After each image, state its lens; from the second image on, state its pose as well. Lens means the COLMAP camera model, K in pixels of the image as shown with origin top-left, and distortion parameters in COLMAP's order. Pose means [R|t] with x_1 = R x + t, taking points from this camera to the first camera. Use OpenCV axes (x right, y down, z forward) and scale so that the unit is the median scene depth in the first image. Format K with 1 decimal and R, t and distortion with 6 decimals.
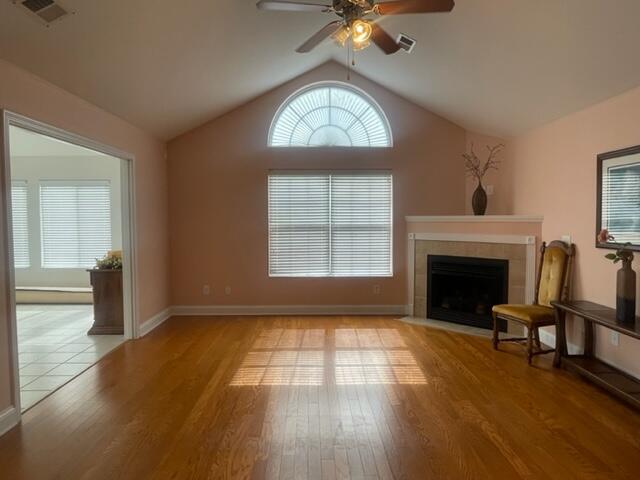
lens RADIAL K [[397.1, 0, 319.0], [0, 397.1, 238.9], [0, 0, 1]] dist [-0.001066, -0.018635]
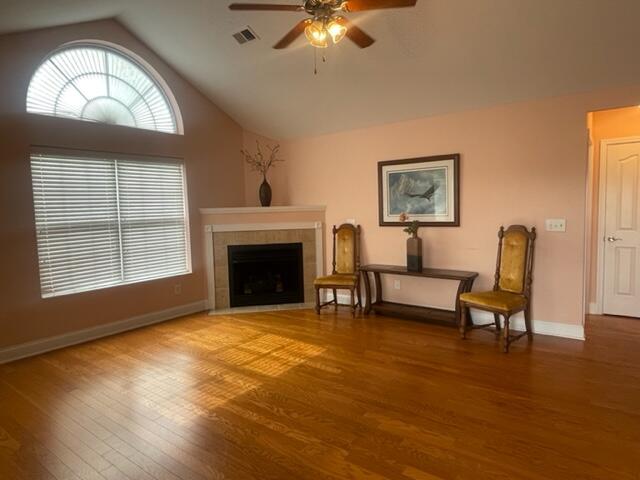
lens RADIAL K [[397.1, 0, 318.1], [0, 397.1, 238.9], [0, 0, 1]] dist [-0.001066, -0.018635]
pose [[0.605230, -0.078418, 0.792179, -0.380949], [0.067730, 0.996600, 0.046908, -0.009888], [-0.793164, 0.025264, 0.608483, 0.185166]]
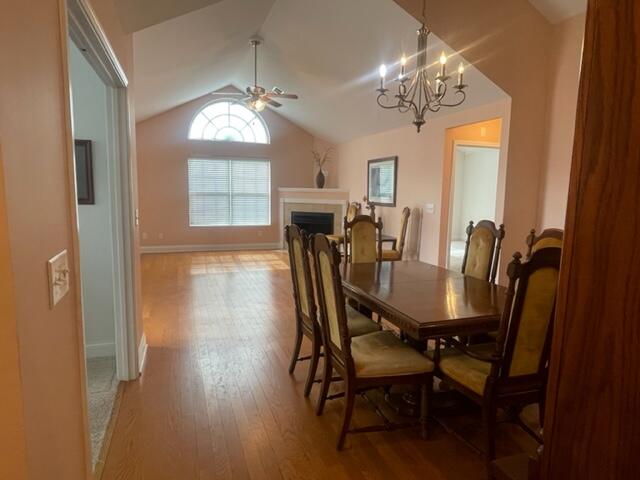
lens RADIAL K [[397.1, 0, 322.6], [0, 397.1, 241.9], [0, 0, 1]] dist [-0.001066, -0.018635]
pose [[0.946387, -0.021242, 0.322337, -0.137620], [-0.003916, 0.997008, 0.077199, 0.036740], [-0.323012, -0.074322, 0.943472, -0.603785]]
